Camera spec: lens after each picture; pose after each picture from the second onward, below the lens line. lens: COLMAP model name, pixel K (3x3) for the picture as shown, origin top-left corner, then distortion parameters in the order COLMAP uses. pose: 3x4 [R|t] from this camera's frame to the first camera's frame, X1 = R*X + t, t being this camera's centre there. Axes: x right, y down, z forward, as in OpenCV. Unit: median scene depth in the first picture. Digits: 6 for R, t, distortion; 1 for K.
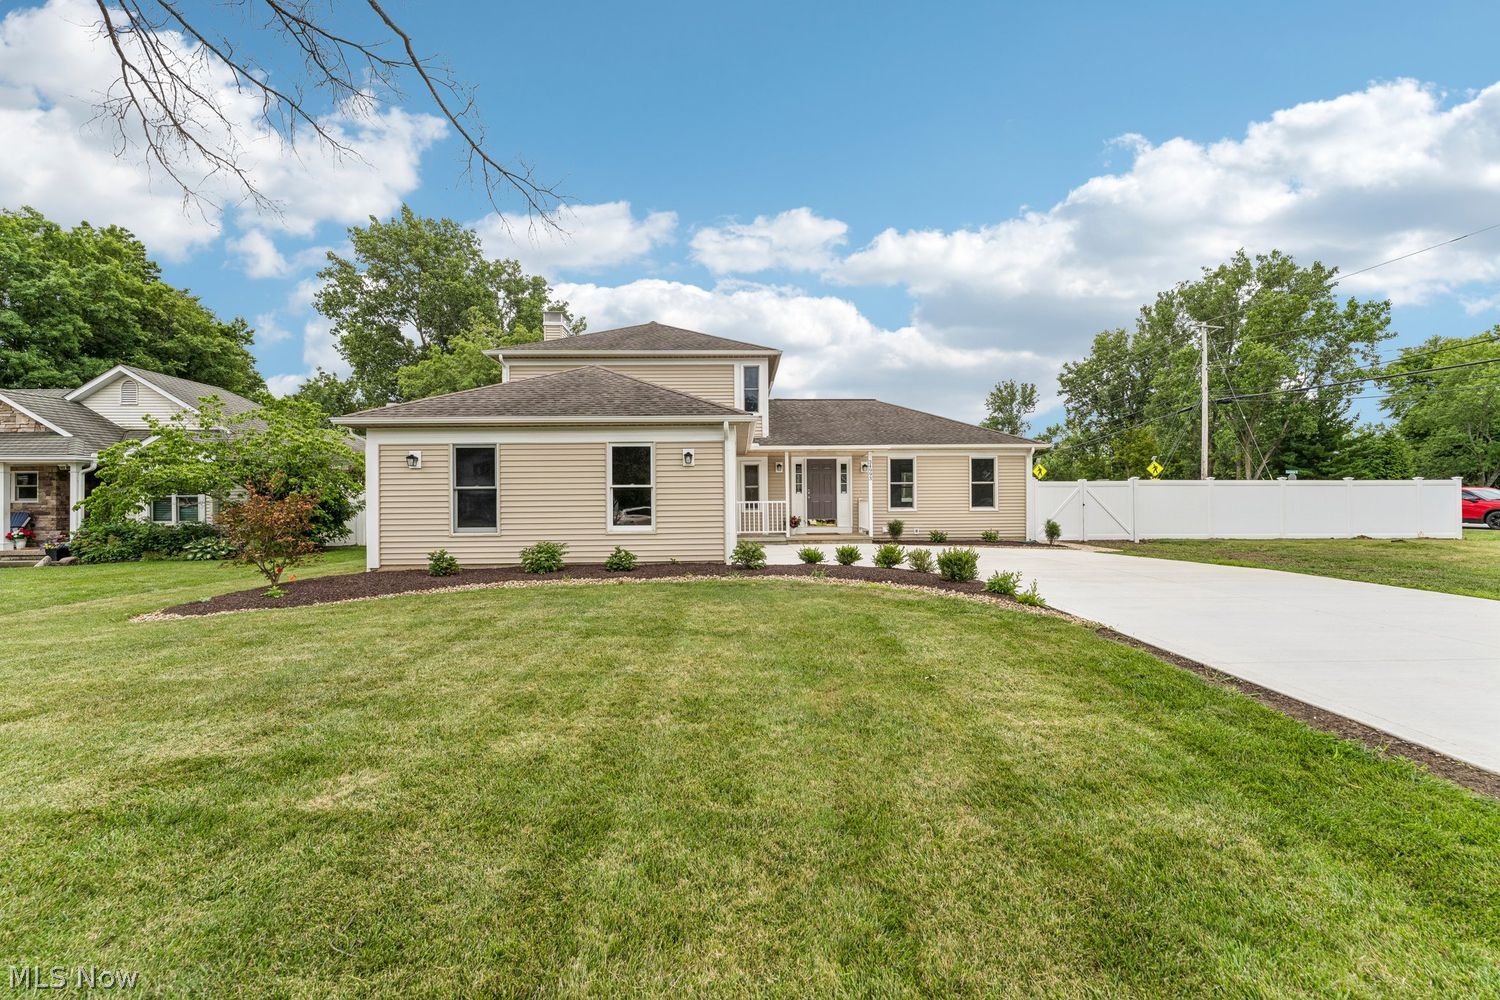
lens RADIAL K [[595.0, 0, 748.3], [0, 595.0, 501.1], [0, 0, 1]] dist [-0.001083, -0.000455]
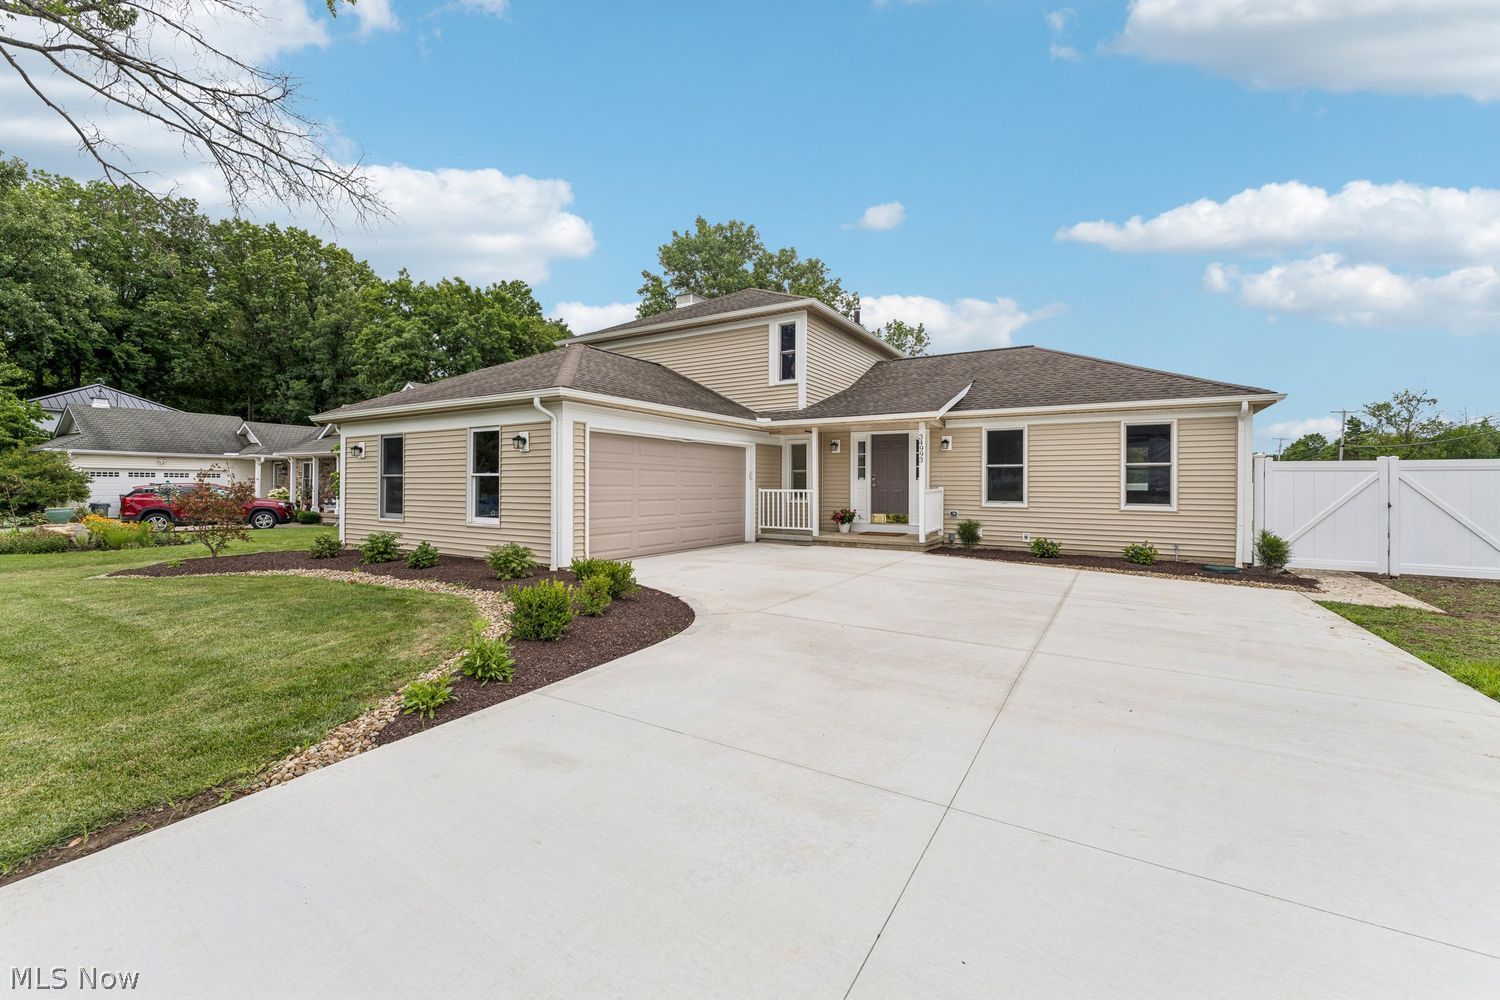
lens RADIAL K [[606.9, 0, 746.5], [0, 606.9, 485.3], [0, 0, 1]] dist [0.010721, -0.000110]
pose [[0.836897, 0.012381, -0.547221, 0.142039], [-0.007578, 0.999910, 0.011034, -0.004690], [0.547308, -0.005088, 0.836916, 0.091795]]
